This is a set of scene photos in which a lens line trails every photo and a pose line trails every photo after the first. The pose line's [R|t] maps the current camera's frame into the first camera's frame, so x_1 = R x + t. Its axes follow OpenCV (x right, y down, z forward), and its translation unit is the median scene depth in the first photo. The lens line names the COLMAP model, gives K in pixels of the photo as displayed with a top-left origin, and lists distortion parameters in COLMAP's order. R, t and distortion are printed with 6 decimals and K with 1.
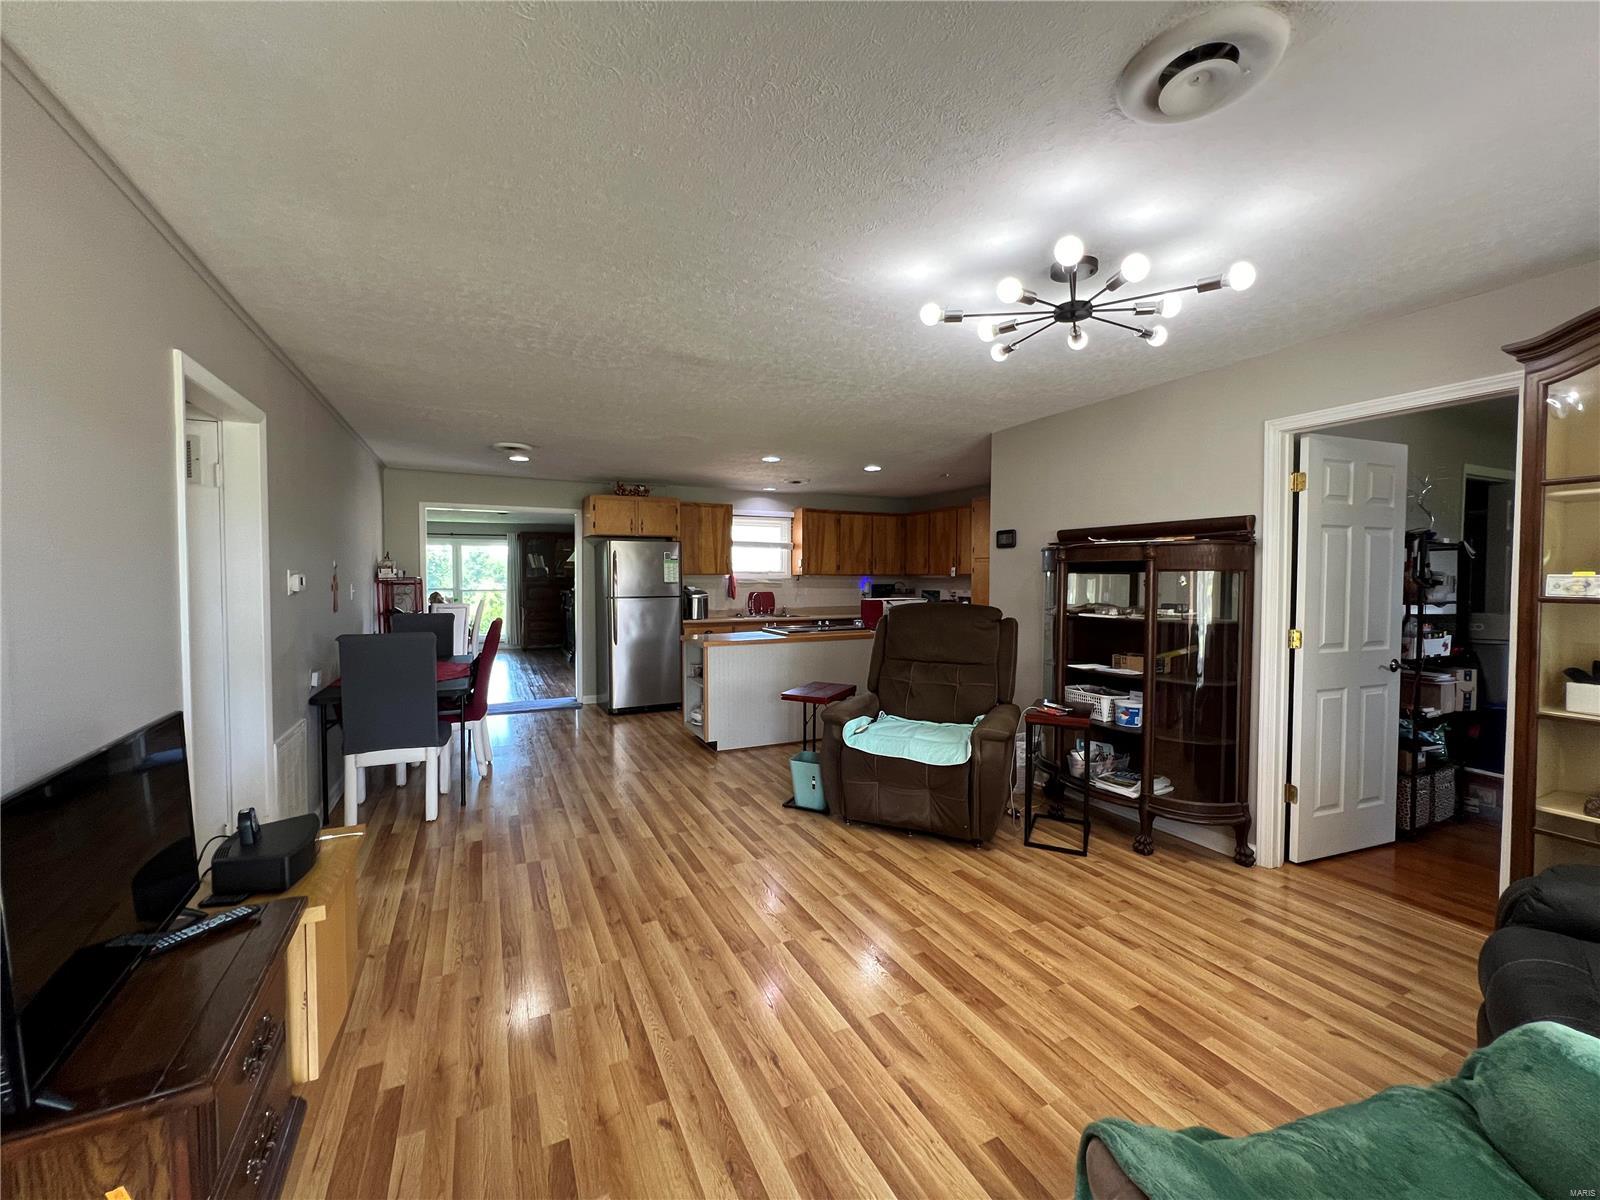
lens RADIAL K [[643.1, 0, 798.0], [0, 643.1, 595.8], [0, 0, 1]] dist [-0.002579, 0.000975]
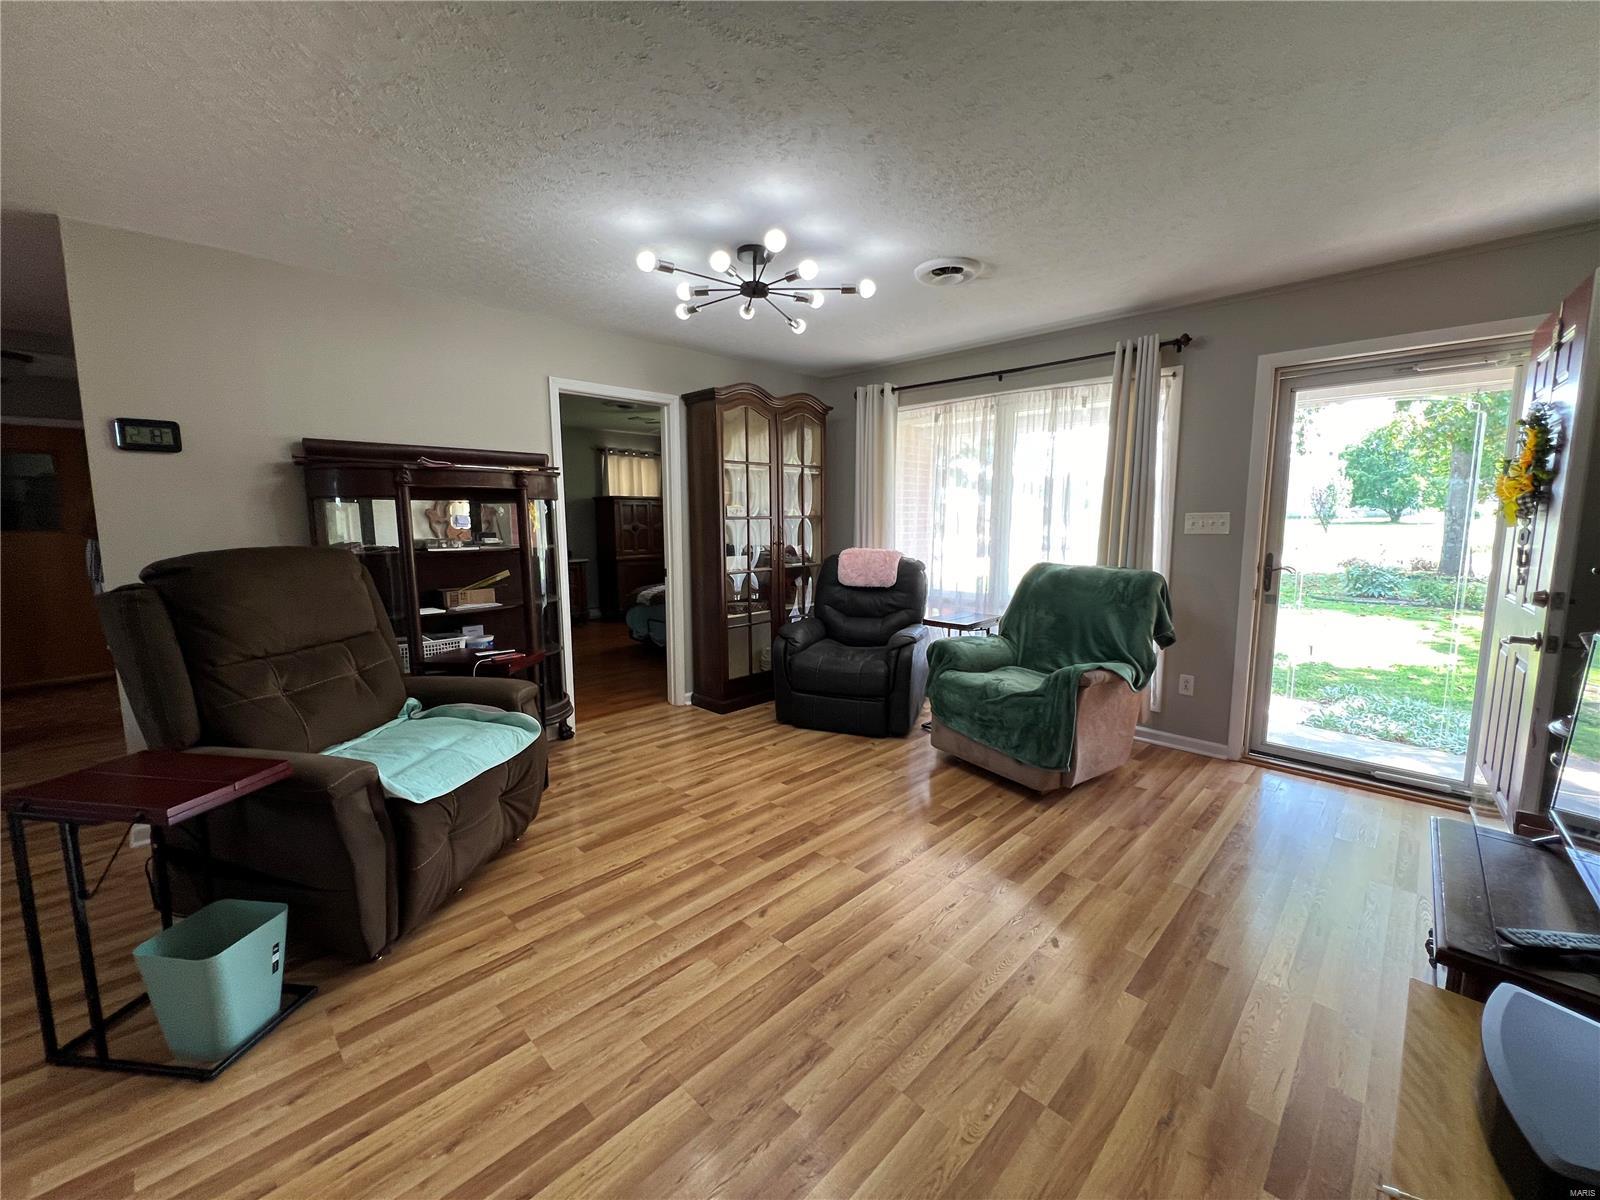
lens RADIAL K [[643.1, 0, 798.0], [0, 643.1, 595.8], [0, 0, 1]] dist [-0.002579, 0.000975]
pose [[-0.323959, -0.117374, 0.938762, -0.465928], [0.030769, 0.990442, 0.134453, -0.008275], [-0.945571, 0.072443, -0.317251, 0.748971]]
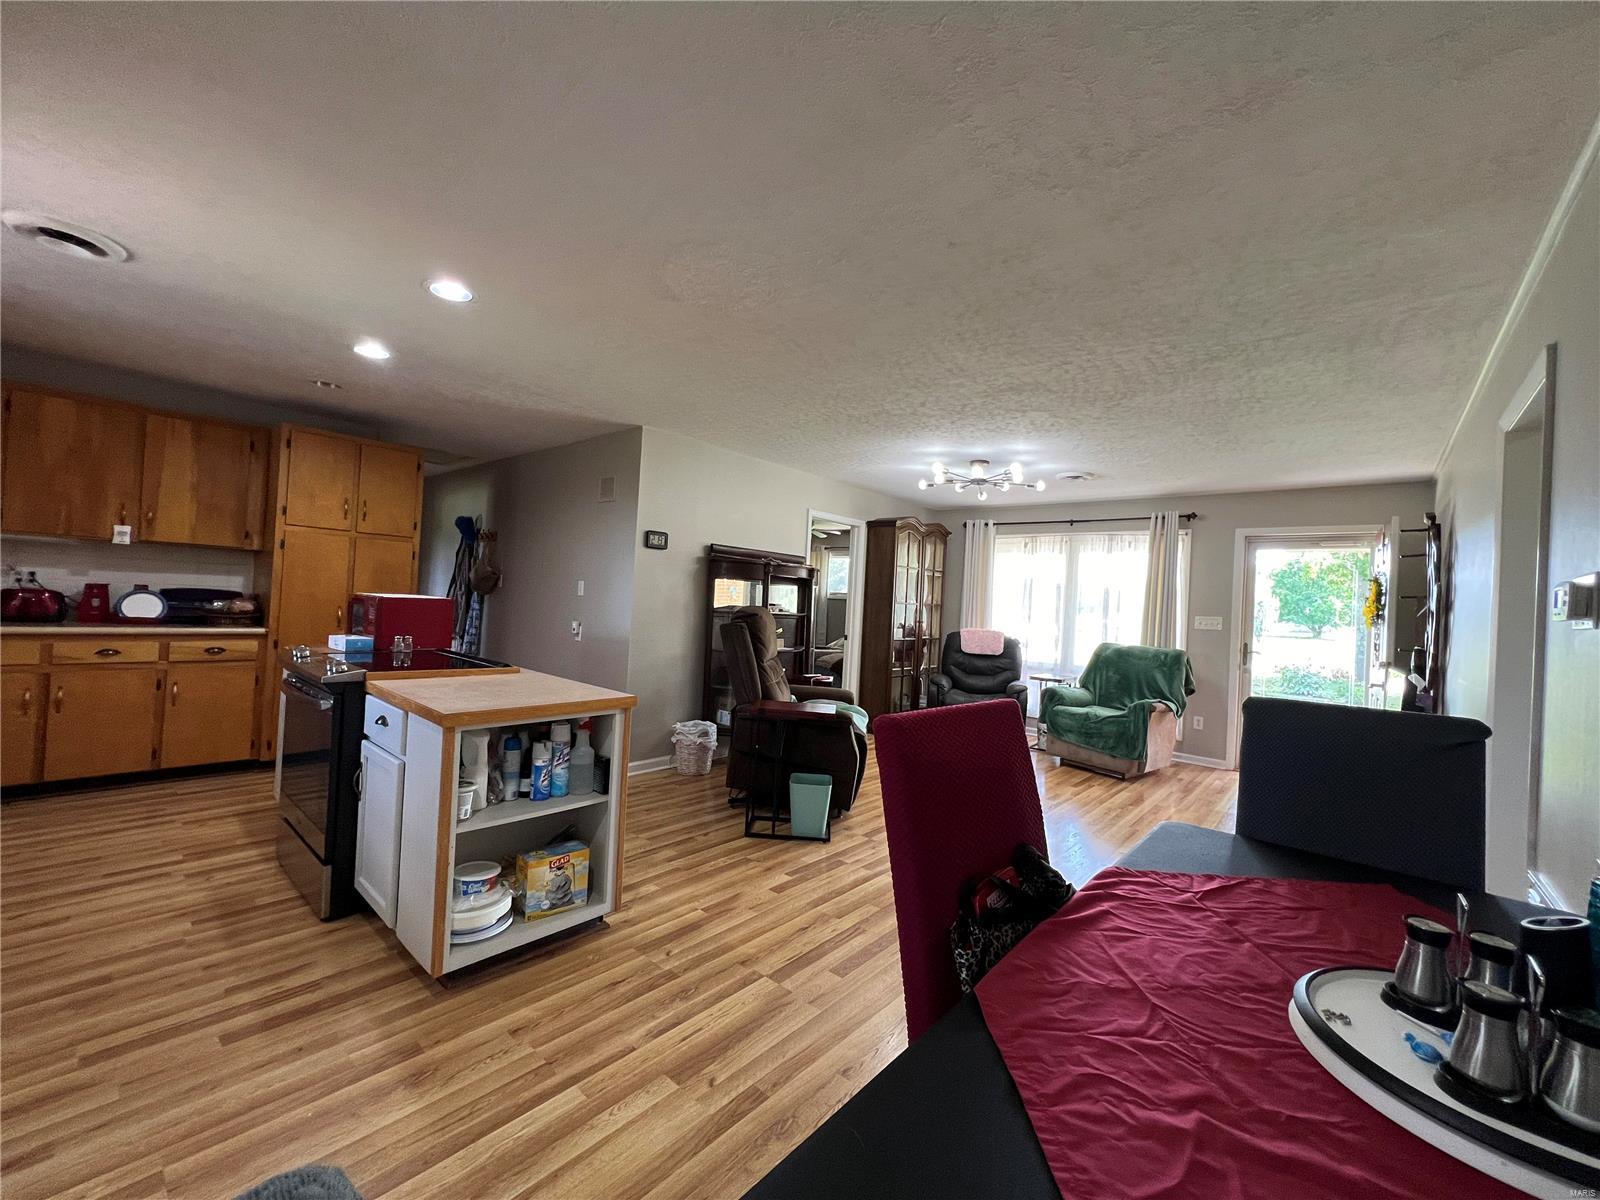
lens RADIAL K [[643.1, 0, 798.0], [0, 643.1, 595.8], [0, 0, 1]] dist [-0.002579, 0.000975]
pose [[-0.384048, -0.011532, 0.923241, -0.799009], [-0.027290, 0.999627, 0.001133, -0.008859], [-0.922910, -0.024760, -0.384220, 1.357142]]
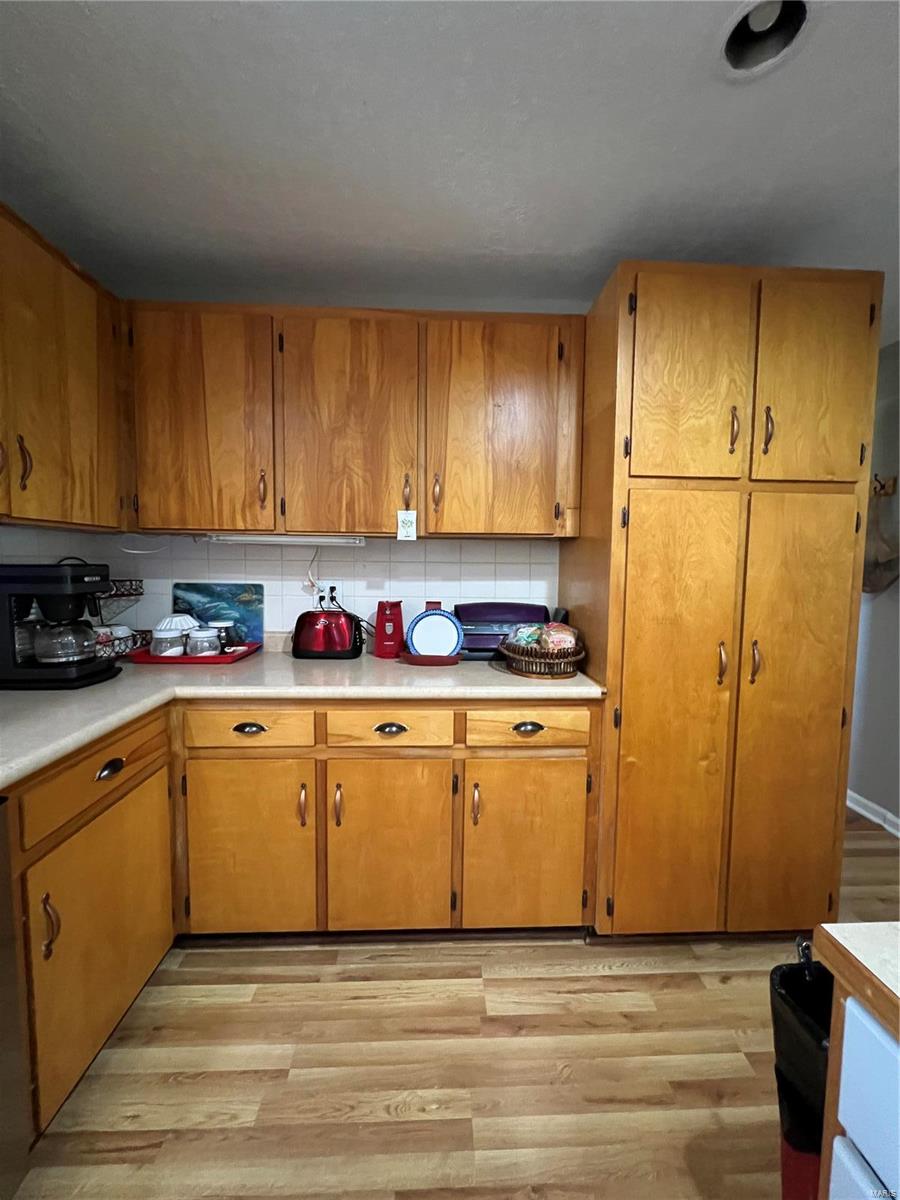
lens RADIAL K [[482.3, 0, 453.8], [0, 482.3, 596.2], [0, 0, 1]] dist [-0.002579, 0.000975]
pose [[0.401502, -0.060168, 0.913880, 0.065968], [0.015938, 0.998148, 0.058714, -0.031047], [-0.915720, -0.009008, 0.401717, 1.696787]]
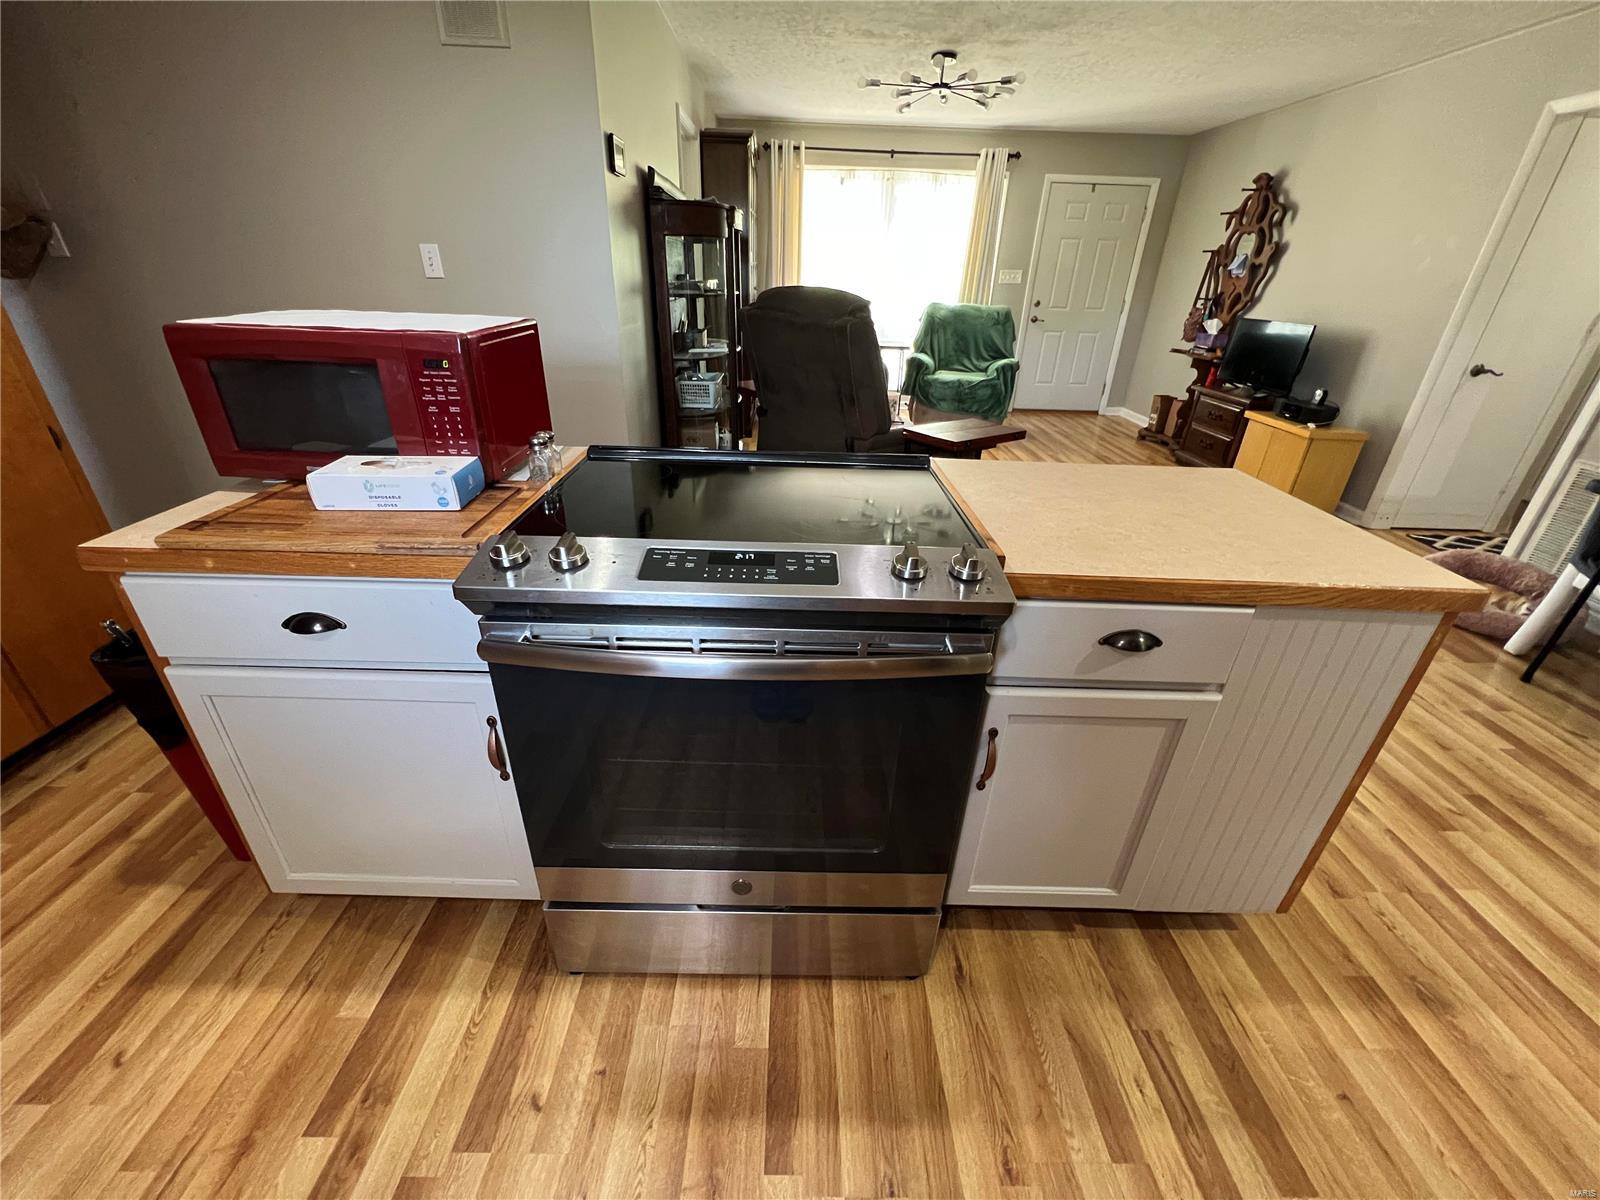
lens RADIAL K [[643.1, 0, 798.0], [0, 643.1, 595.8], [0, 0, 1]] dist [-0.002579, 0.000975]
pose [[-0.897633, -0.223425, 0.379917, -0.113417], [-0.016058, 0.877996, 0.478399, -0.028954], [-0.440452, 0.423326, -0.791705, 1.735300]]
